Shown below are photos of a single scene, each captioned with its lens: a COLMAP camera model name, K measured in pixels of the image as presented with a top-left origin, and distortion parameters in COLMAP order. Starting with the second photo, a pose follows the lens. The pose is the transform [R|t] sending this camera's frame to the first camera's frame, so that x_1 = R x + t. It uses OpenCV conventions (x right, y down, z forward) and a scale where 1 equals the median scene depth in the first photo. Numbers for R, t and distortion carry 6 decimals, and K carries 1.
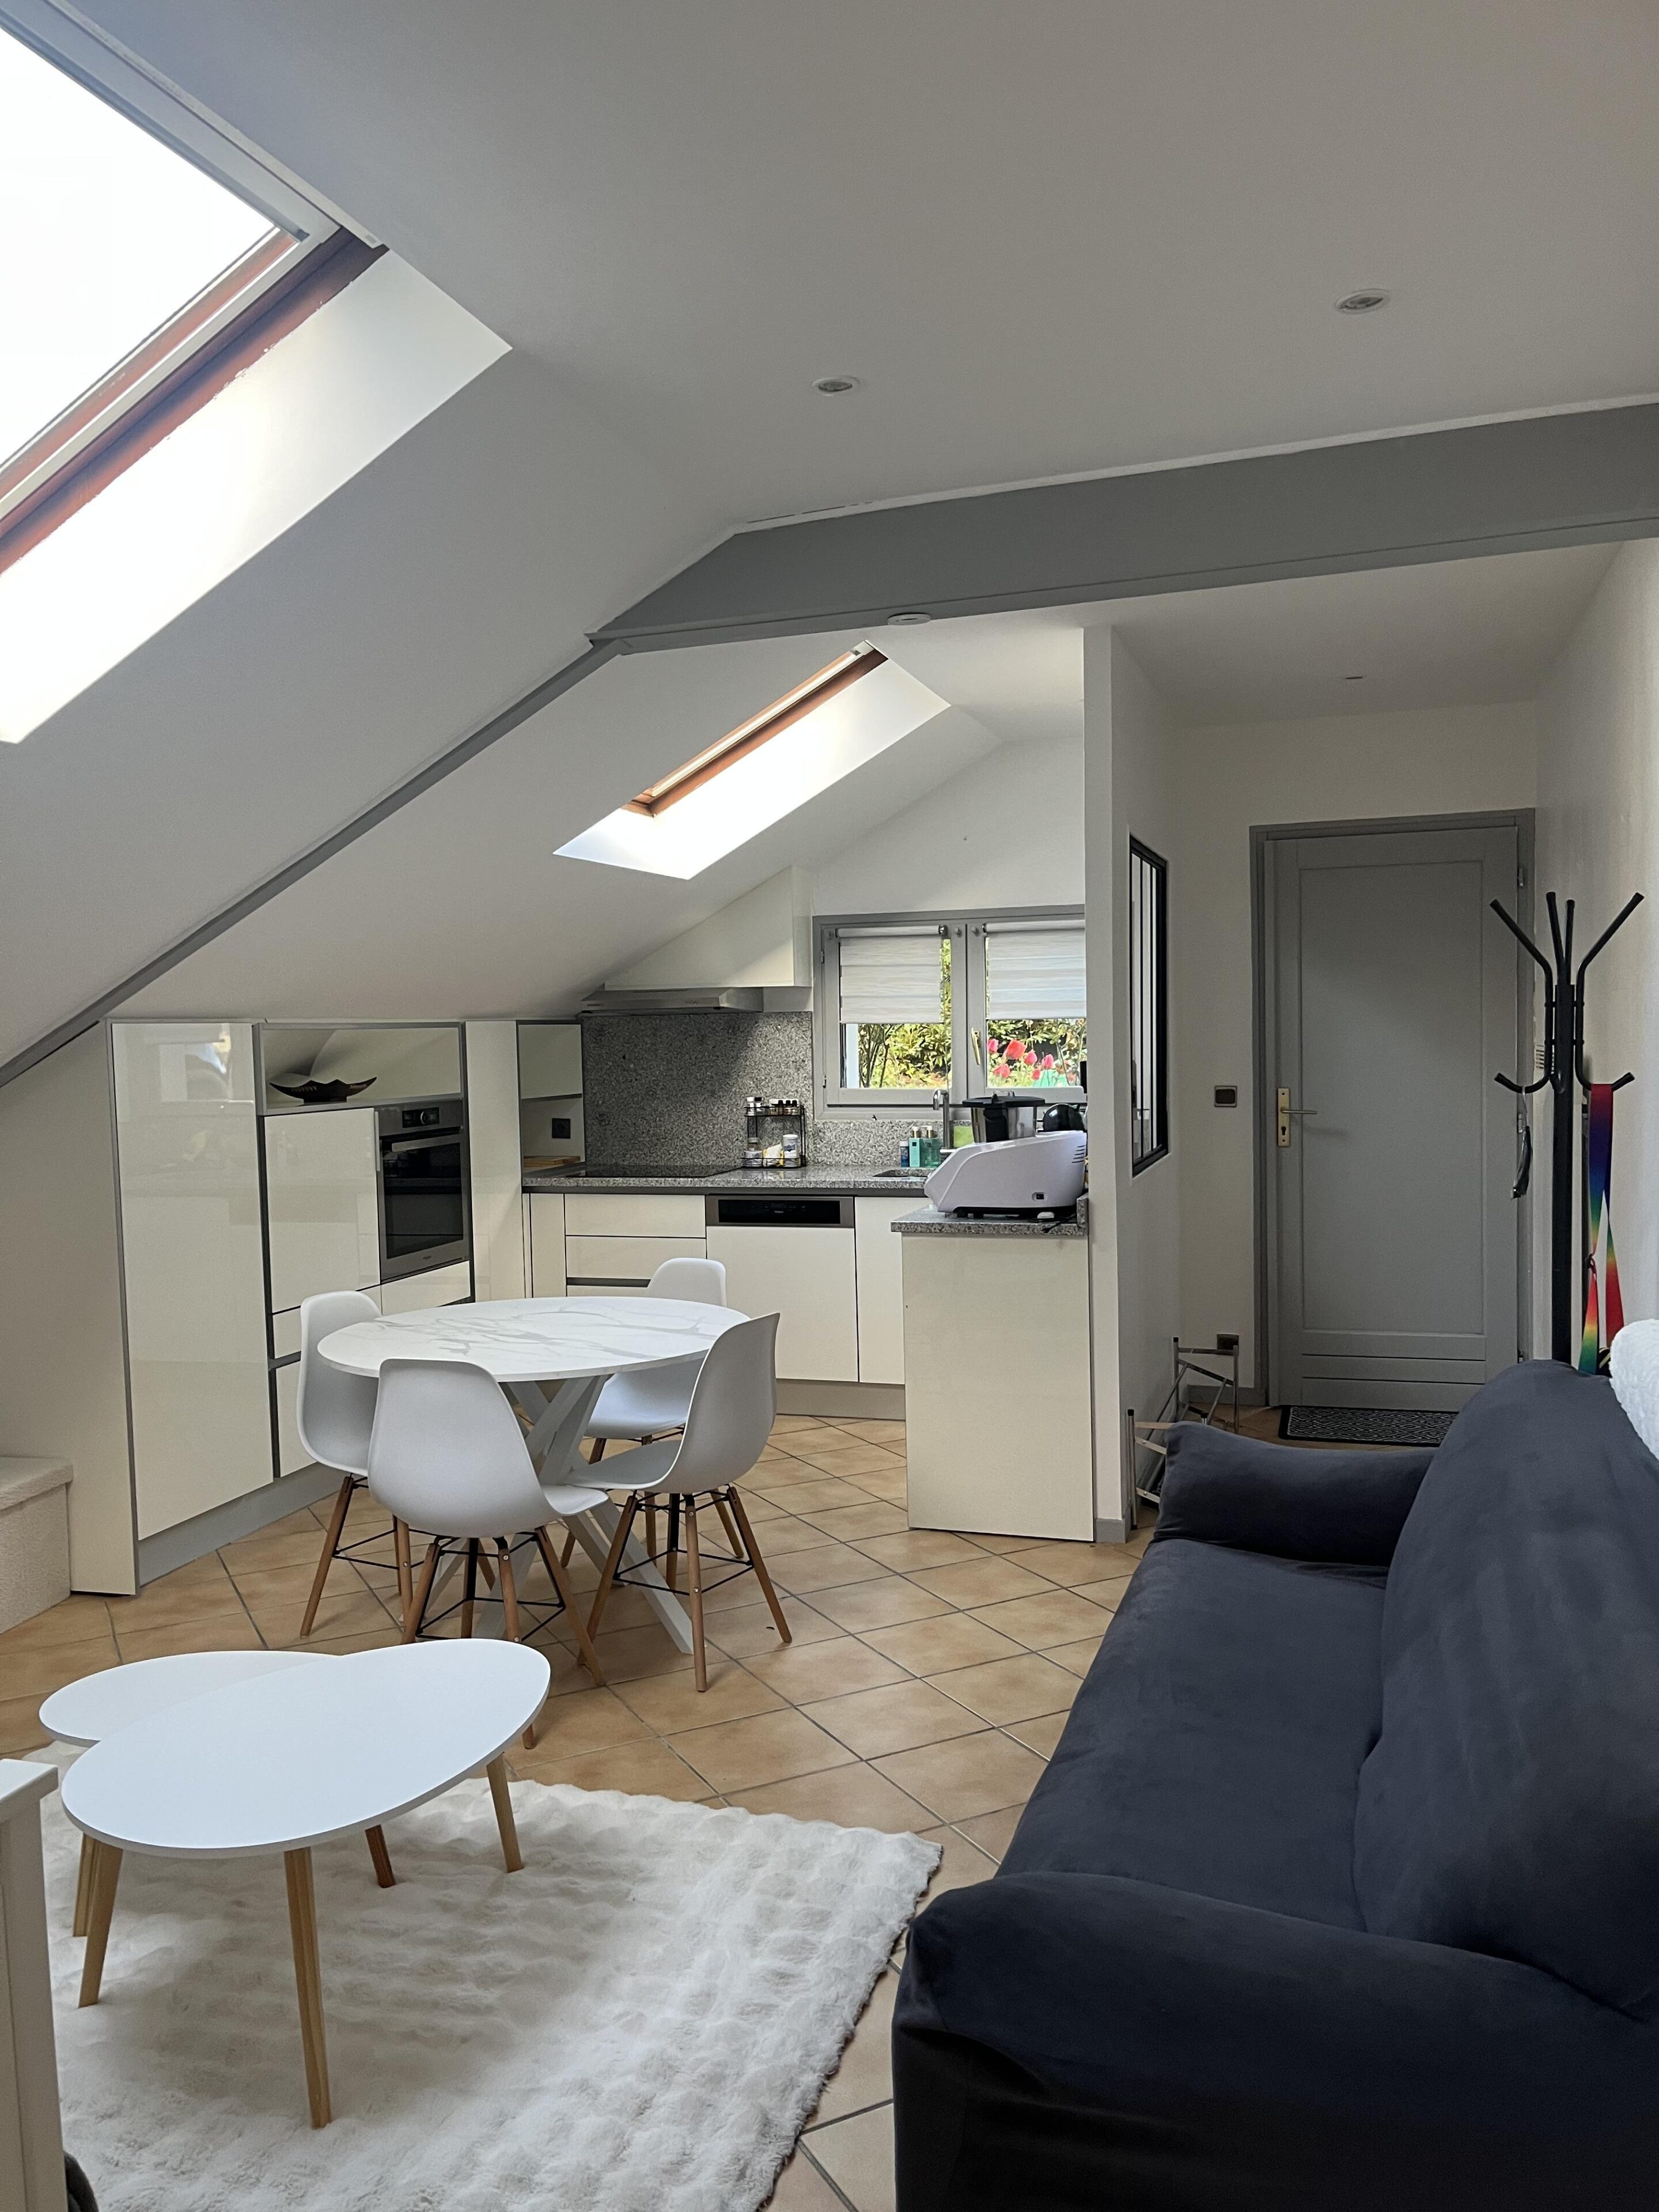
lens RADIAL K [[1681.7, 0, 837.0], [0, 1681.7, 1104.5], [0, 0, 1]] dist [0.056515, -0.020847]
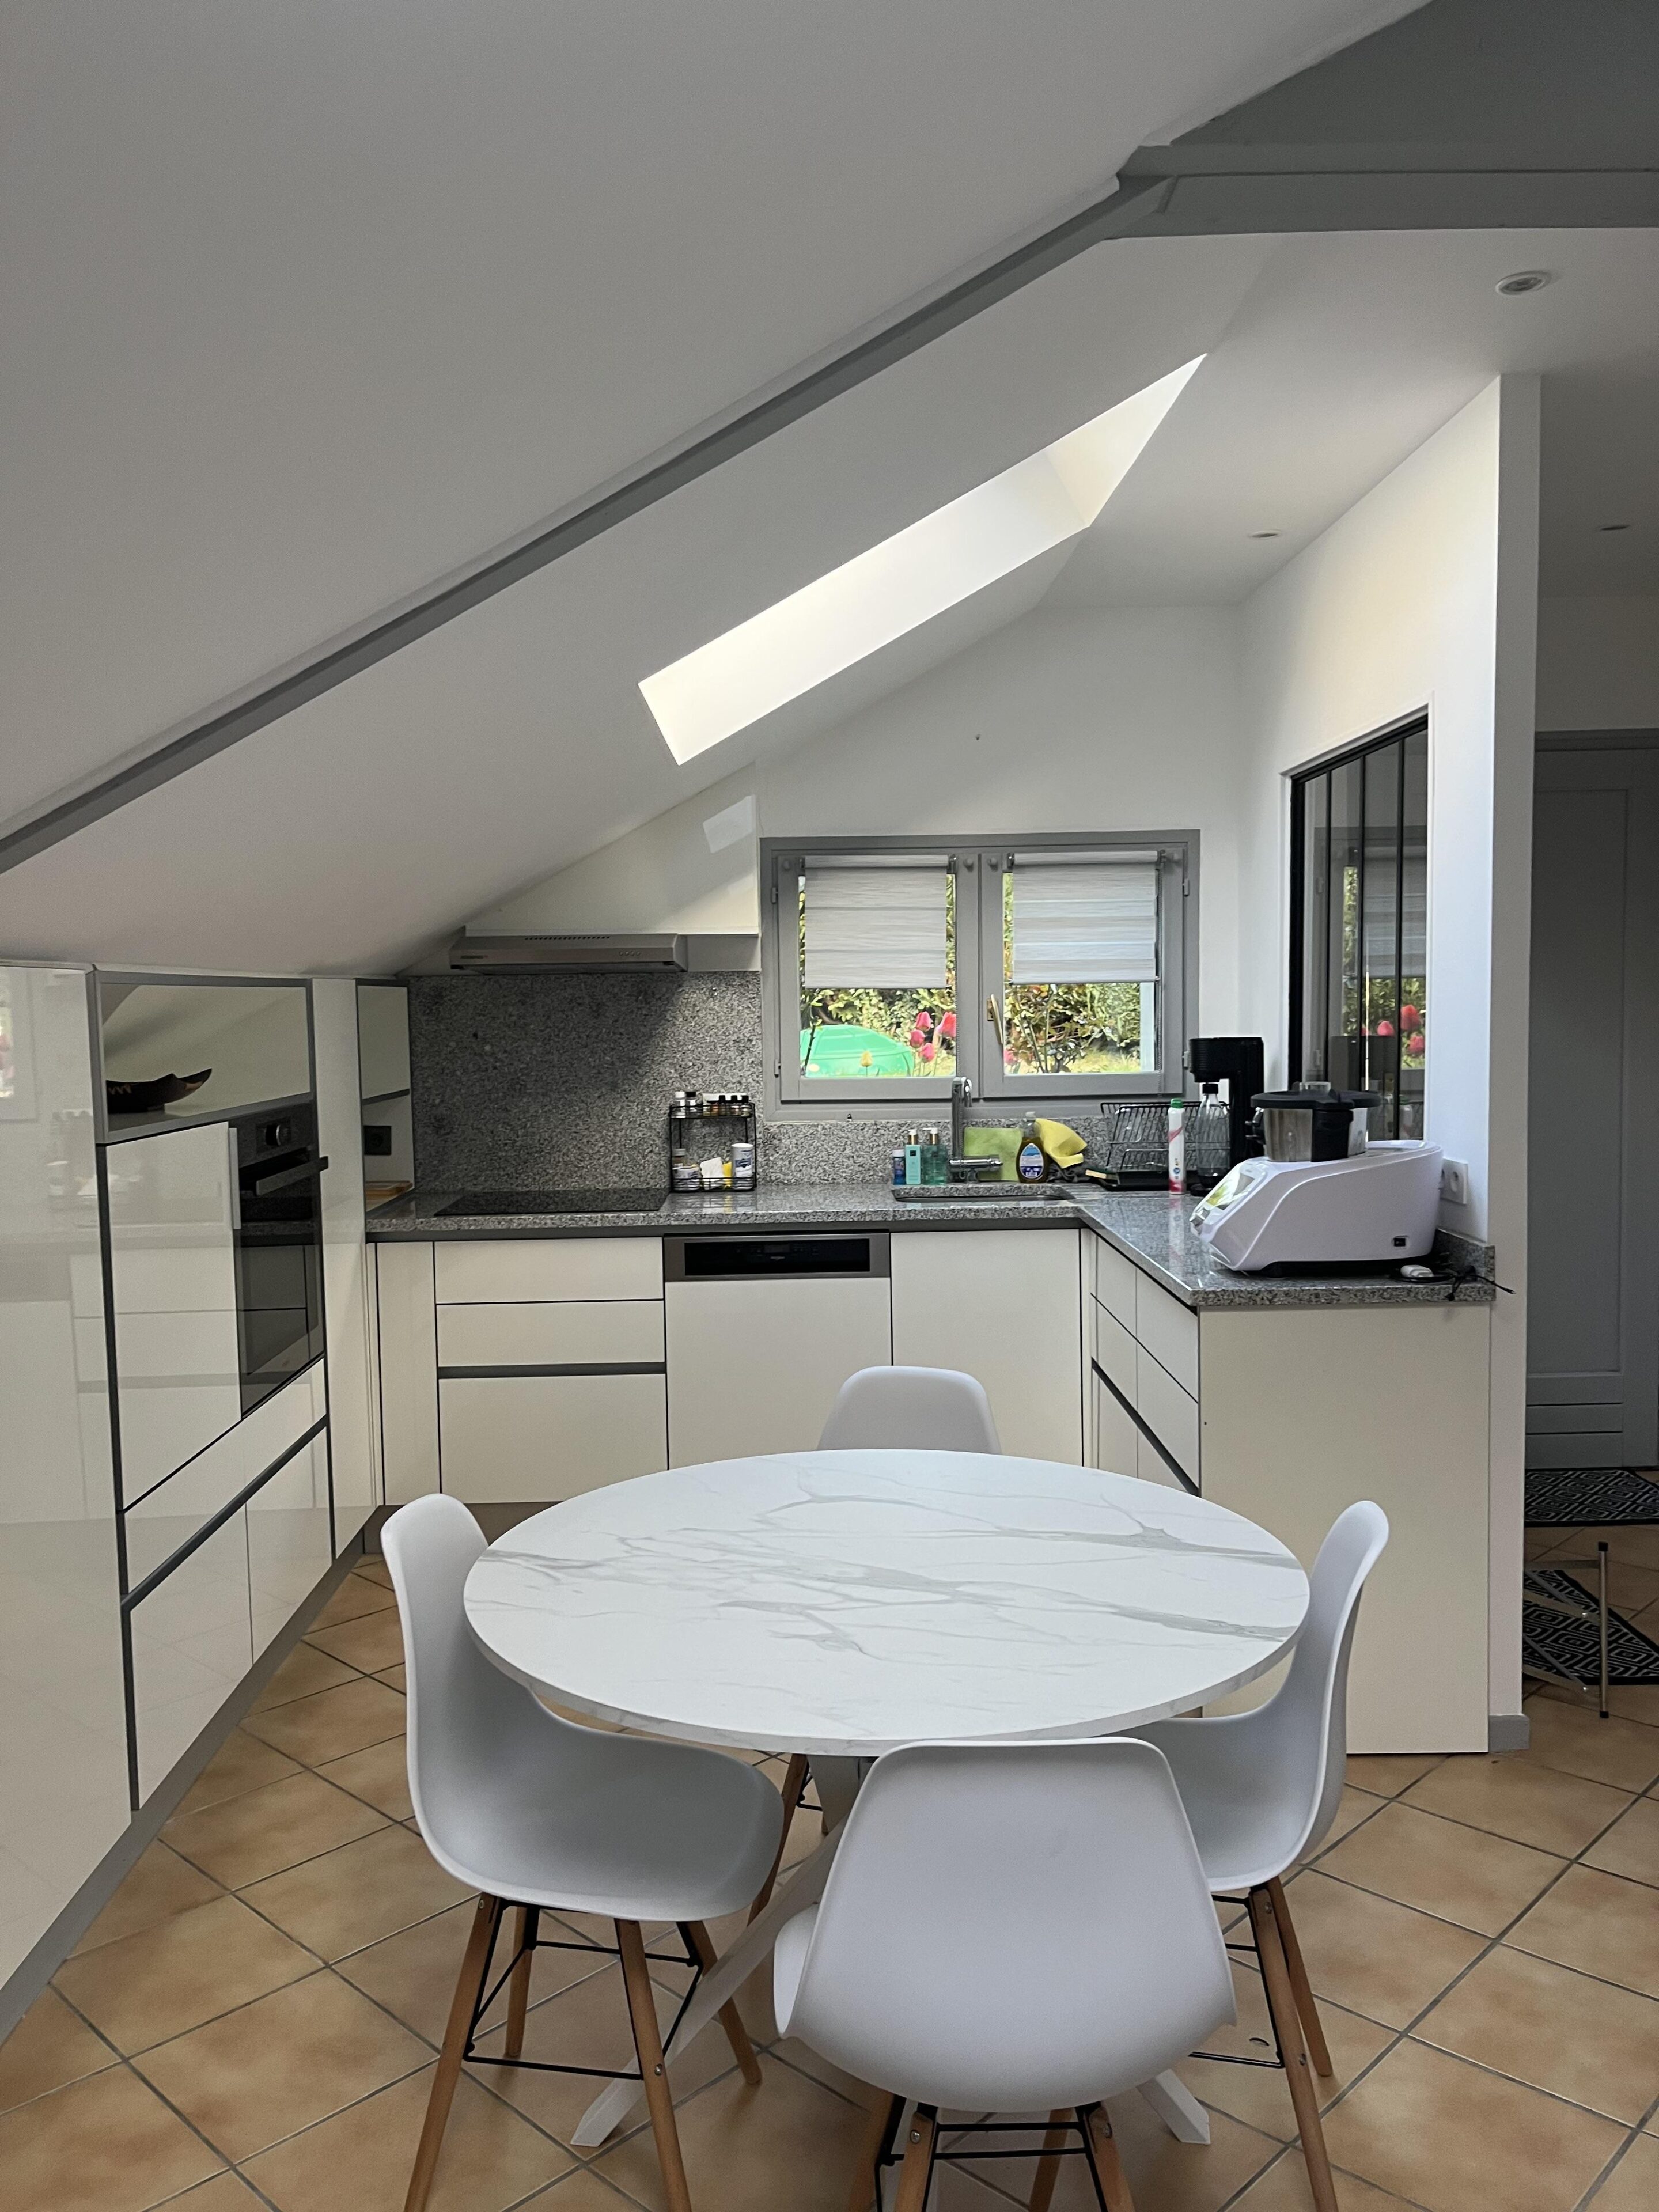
lens RADIAL K [[1681.7, 0, 823.2], [0, 1681.7, 1111.2], [0, 0, 1]] dist [0.056515, -0.020847]
pose [[0.948394, -0.015385, 0.316720, -0.222761], [0.010435, 0.999796, 0.017319, -0.007998], [-0.316922, -0.013120, 0.948361, 0.318417]]
